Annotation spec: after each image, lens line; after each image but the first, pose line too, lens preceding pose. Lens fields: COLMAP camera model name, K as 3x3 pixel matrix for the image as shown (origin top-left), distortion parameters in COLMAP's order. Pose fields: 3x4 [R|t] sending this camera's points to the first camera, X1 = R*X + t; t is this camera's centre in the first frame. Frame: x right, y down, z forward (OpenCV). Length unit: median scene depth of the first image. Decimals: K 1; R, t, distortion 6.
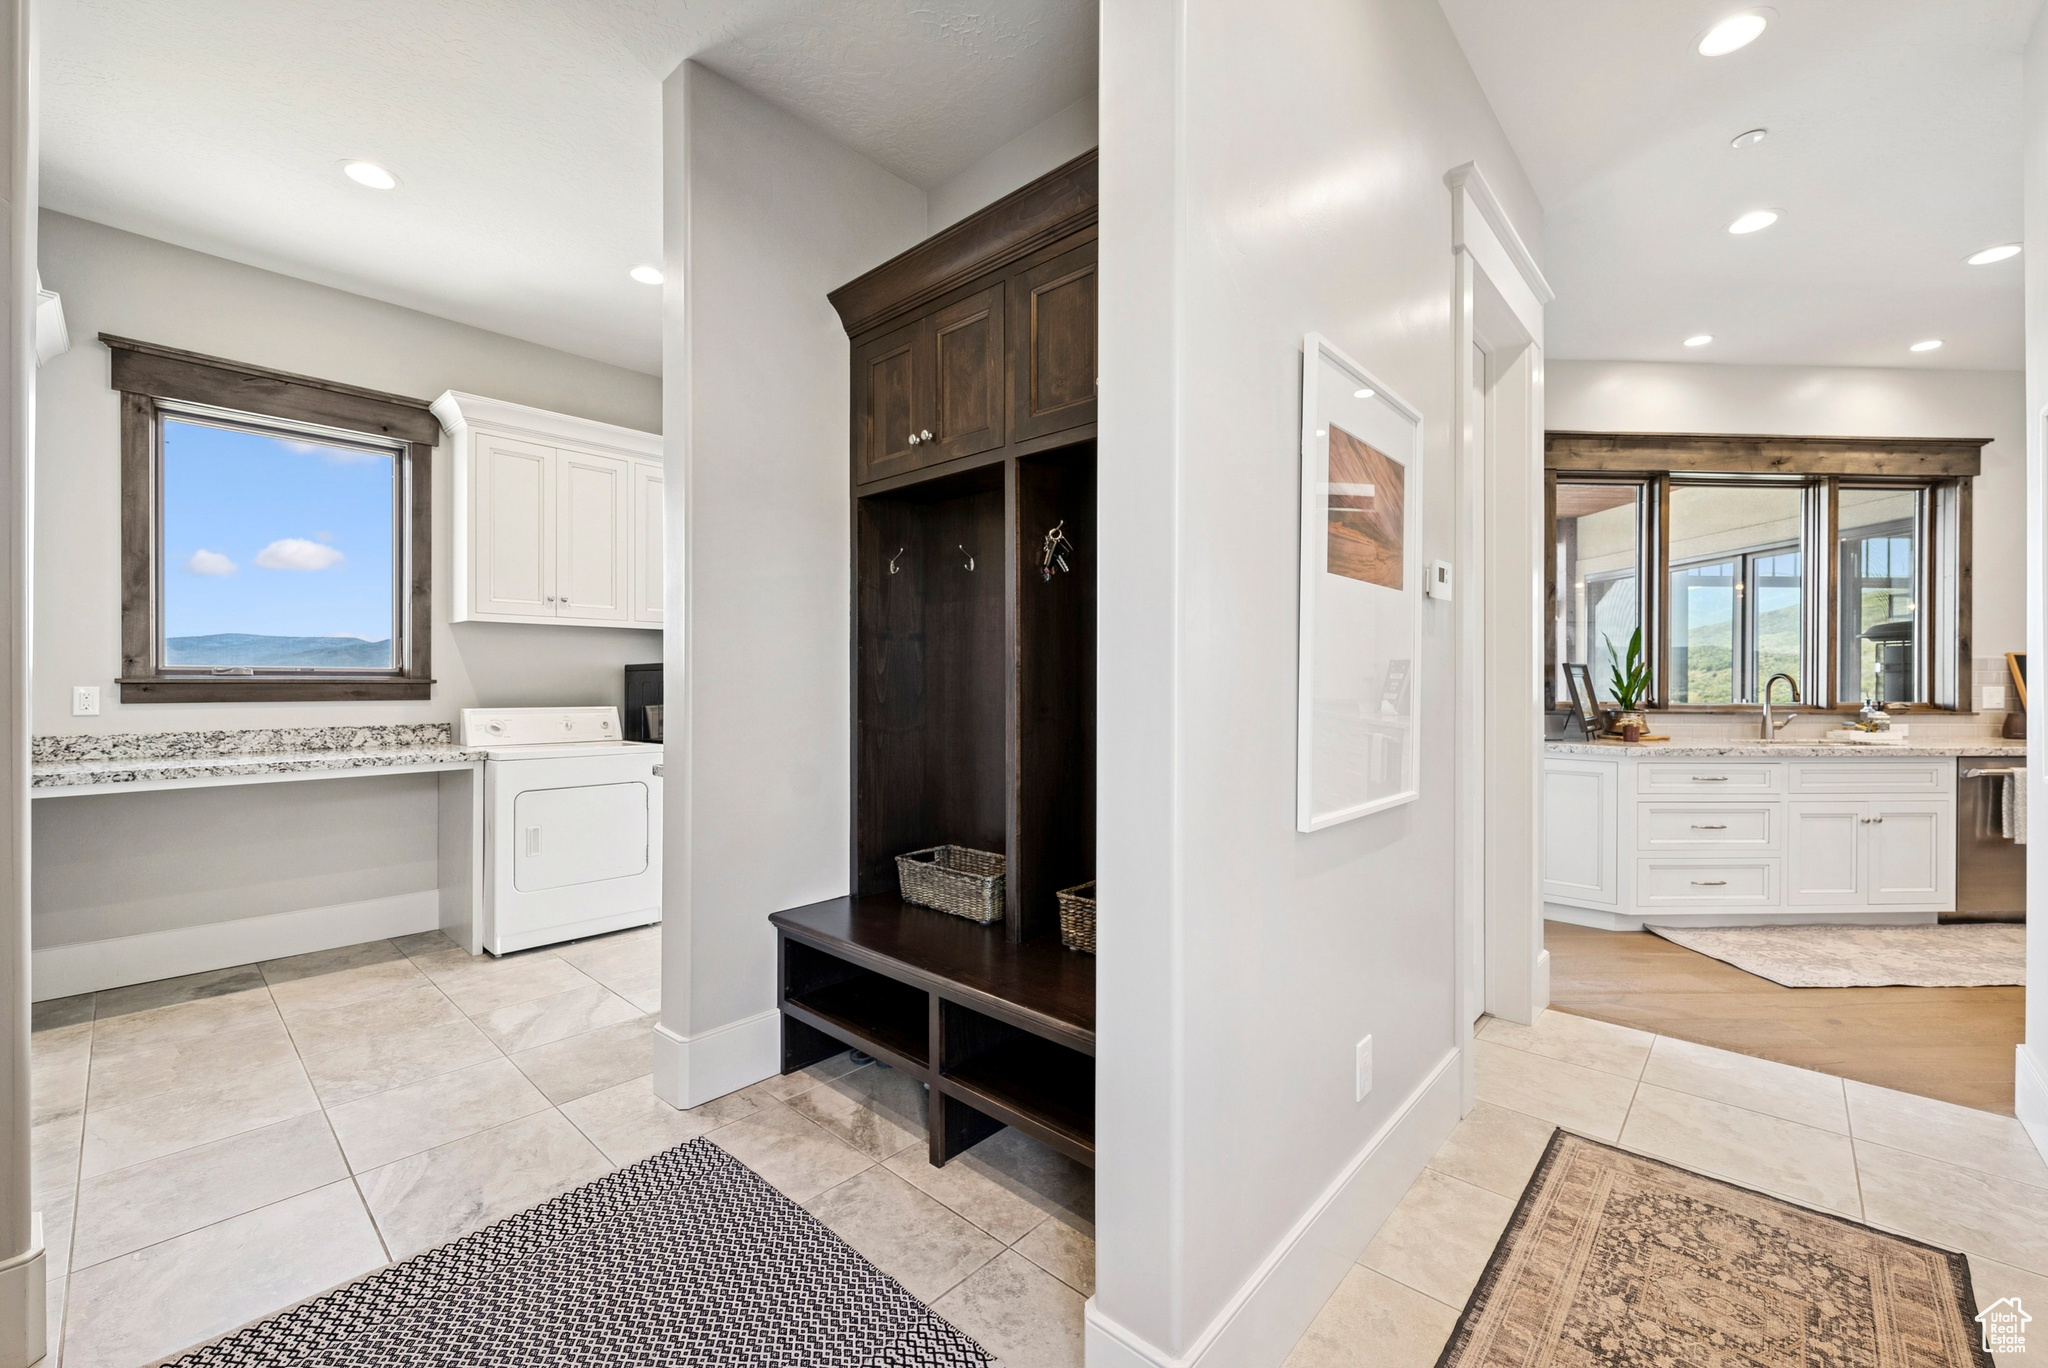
lens RADIAL K [[841.8, 0, 982.2], [0, 841.8, 679.9], [0, 0, 1]] dist [-0.000891, 0.000345]
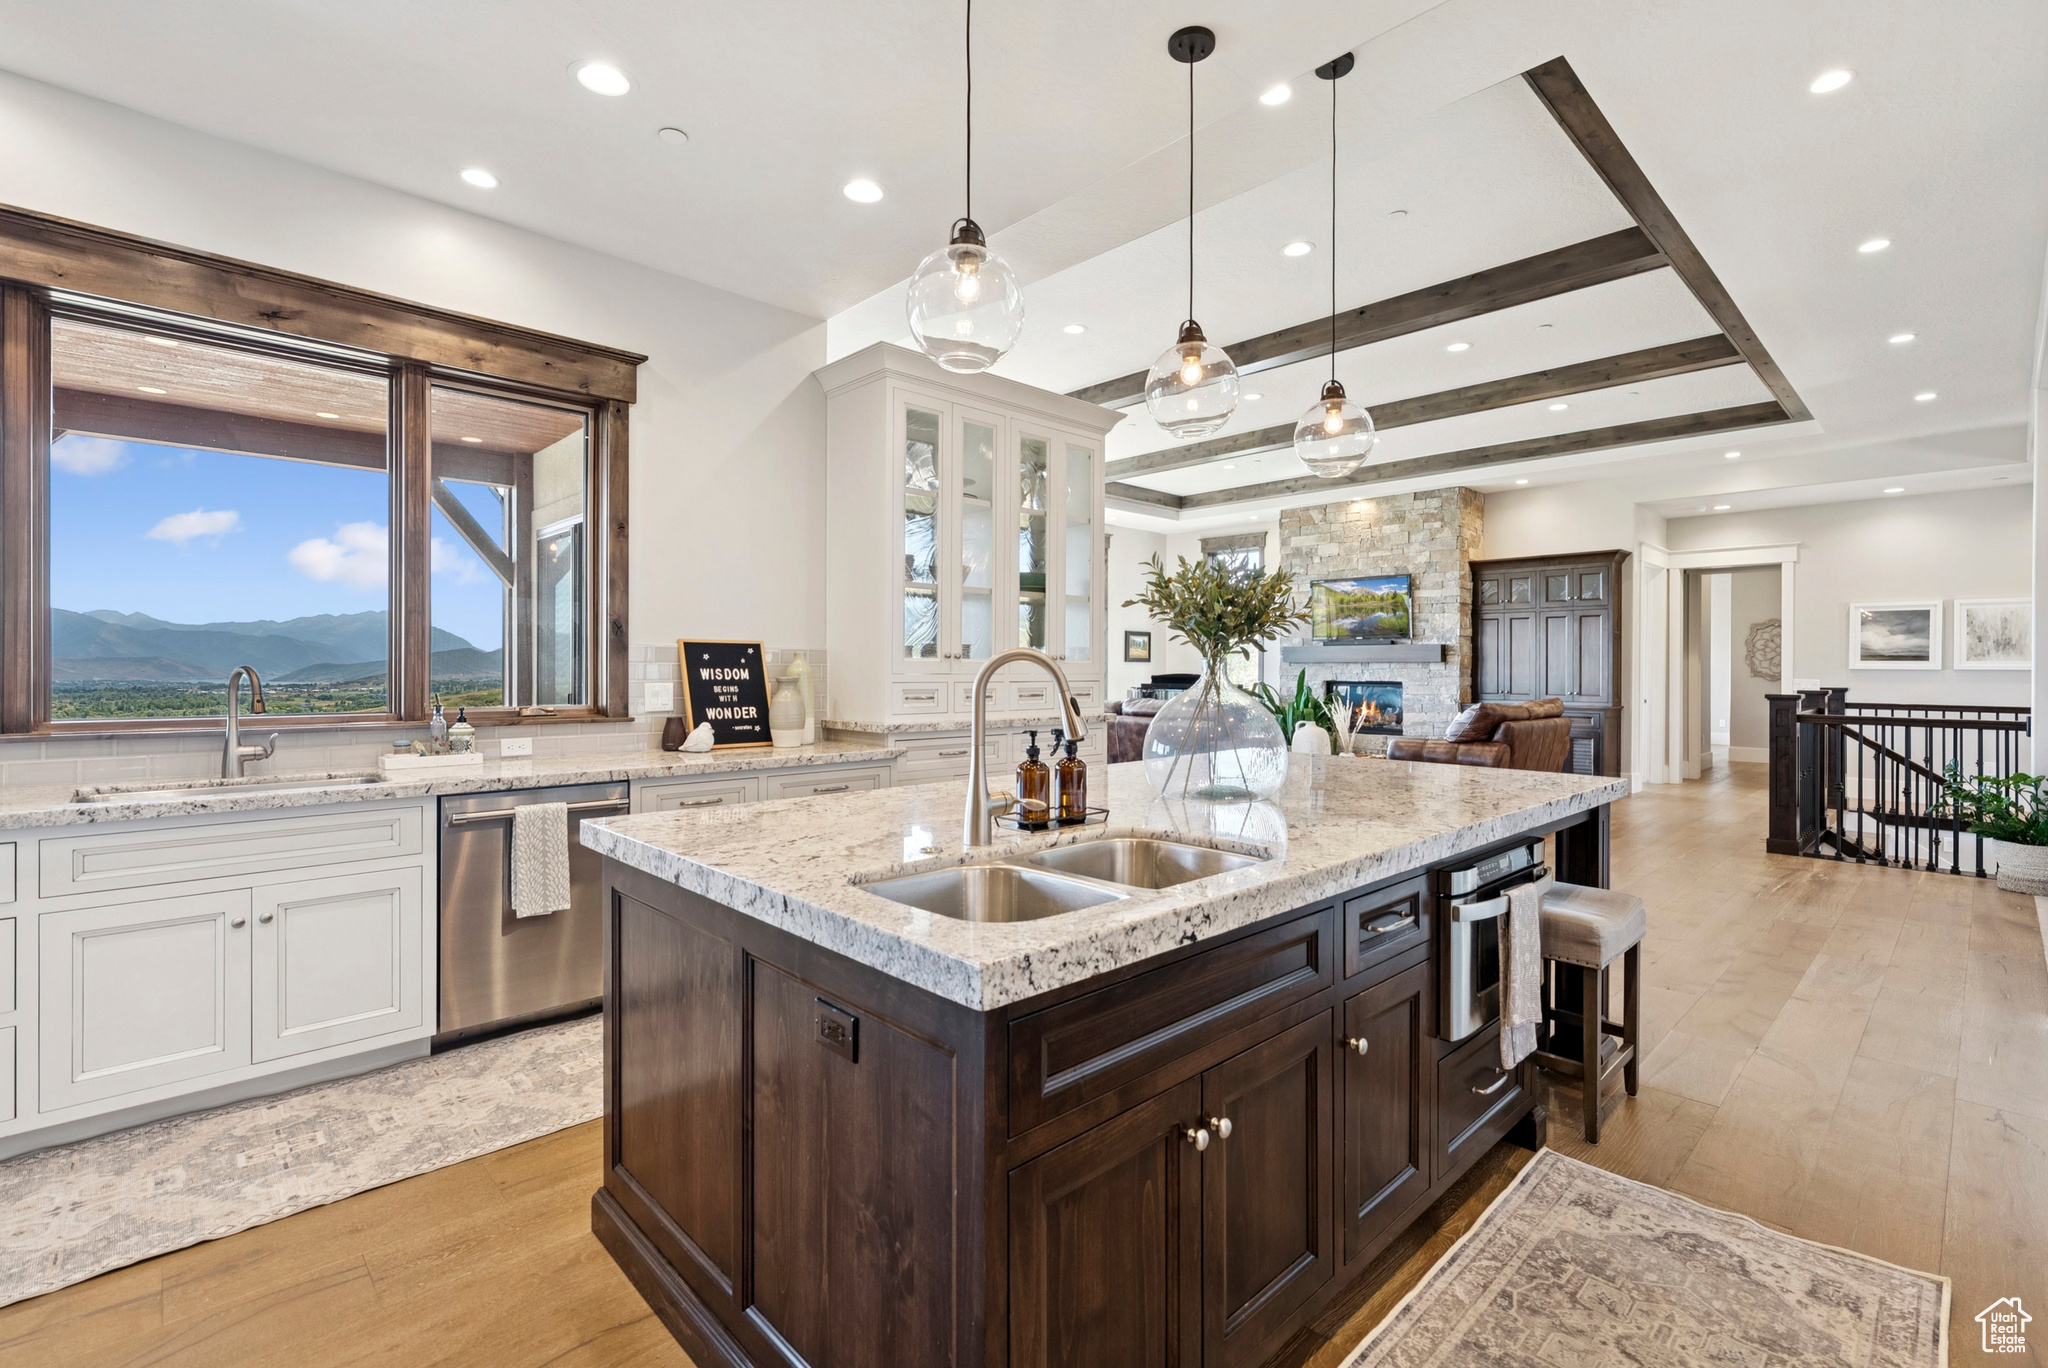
lens RADIAL K [[916.6, 0, 1025.3], [0, 916.6, 669.7], [0, 0, 1]] dist [-0.000035, -0.000177]
pose [[0.754403, -0.001370, 0.656410, 0.921672], [-0.001147, 0.999994, 0.003406, -0.007635], [-0.656411, -0.003322, 0.754396, 0.154082]]
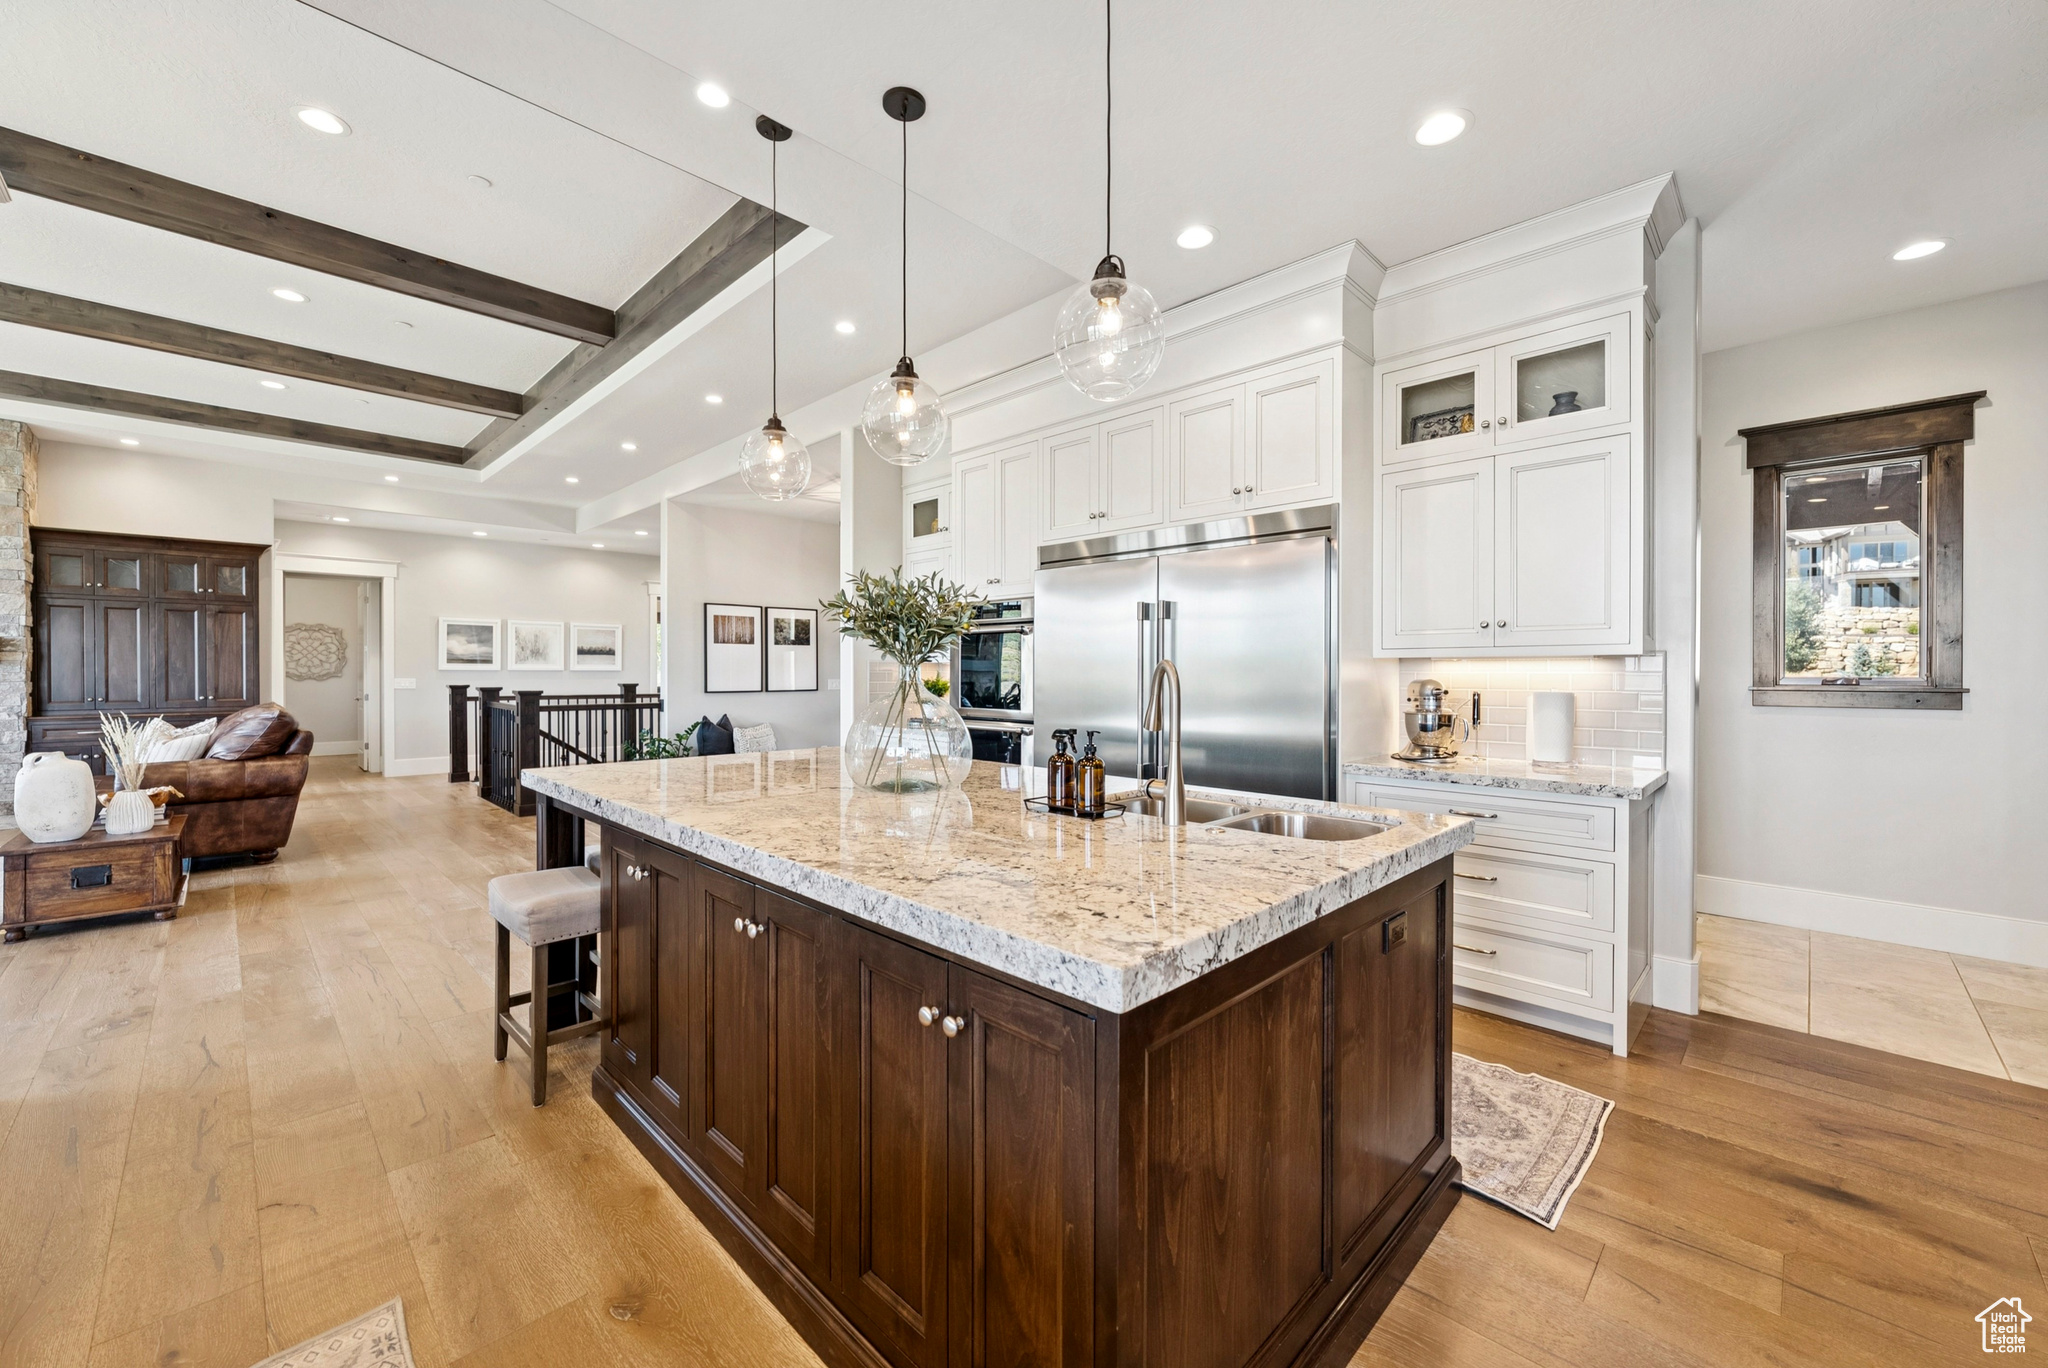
lens RADIAL K [[813.4, 0, 1033.8], [0, 813.4, 675.4], [0, 0, 1]] dist [-0.004409, 0.001021]
pose [[-0.680204, -0.007259, 0.732987, 0.897344], [-0.002369, 0.999968, 0.007704, -0.010408], [-0.733019, 0.003504, -0.680199, 0.785880]]
